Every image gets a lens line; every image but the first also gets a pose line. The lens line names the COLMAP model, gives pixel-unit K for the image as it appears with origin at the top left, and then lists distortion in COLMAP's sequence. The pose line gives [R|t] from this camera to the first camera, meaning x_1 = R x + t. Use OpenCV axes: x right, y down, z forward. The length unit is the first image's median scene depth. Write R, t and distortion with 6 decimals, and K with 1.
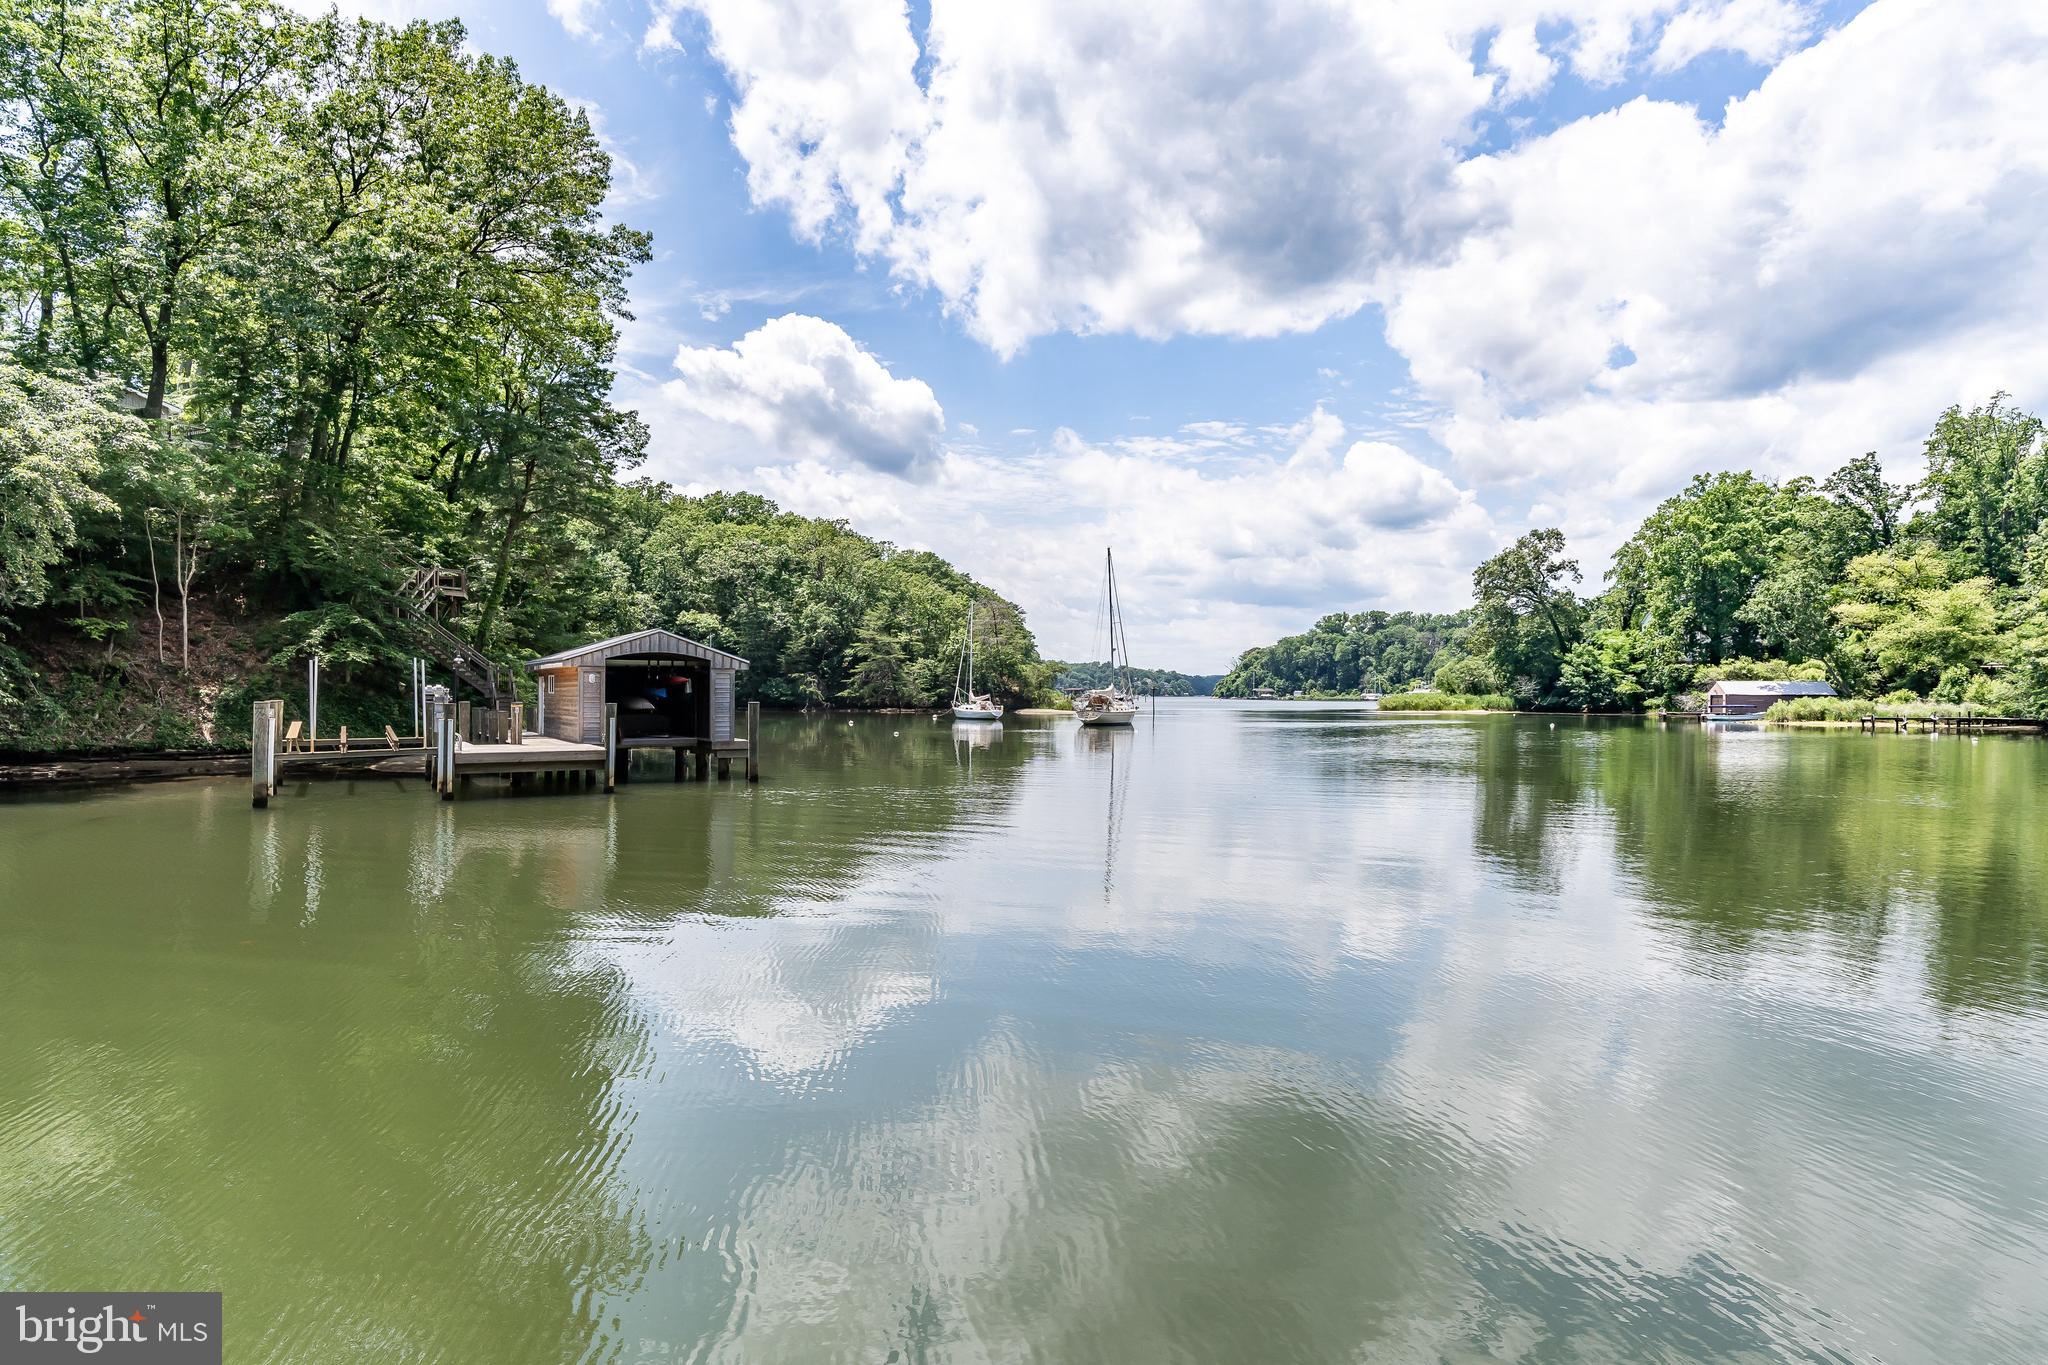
lens RADIAL K [[933.3, 0, 1024.0], [0, 933.3, 691.4], [0, 0, 1]] dist [0.000099, 0.000077]
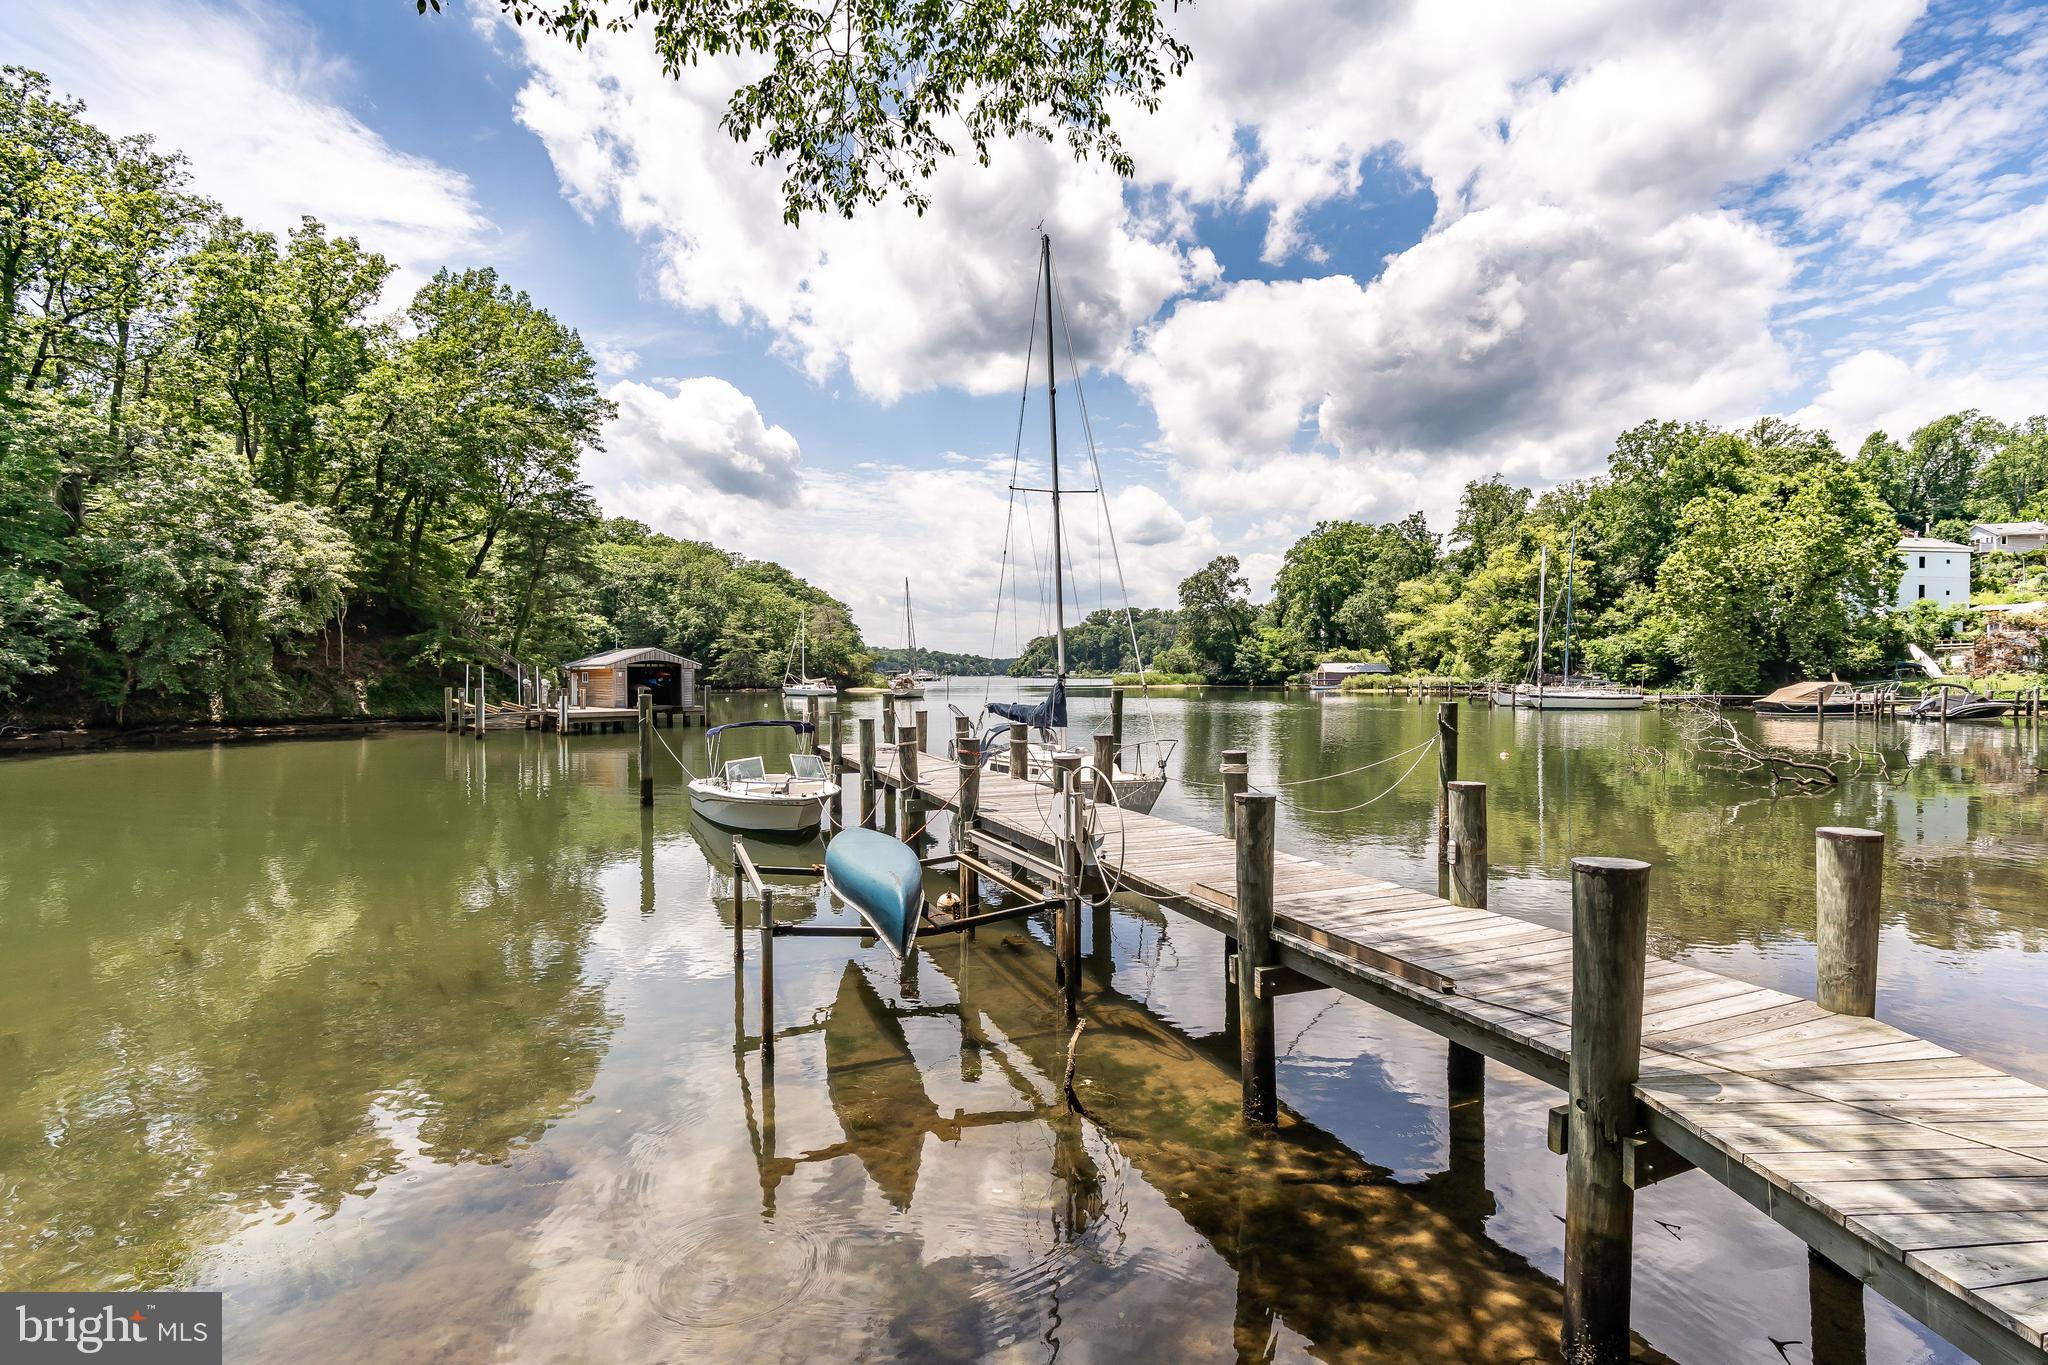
lens RADIAL K [[933.3, 0, 1030.3], [0, 933.3, 682.8], [0, 0, 1]] dist [0.000099, 0.000077]
pose [[0.982257, -0.011679, 0.187175, 0.000814], [0.009048, 0.999848, 0.014906, -0.005908], [-0.187321, -0.012948, 0.982213, -0.353193]]
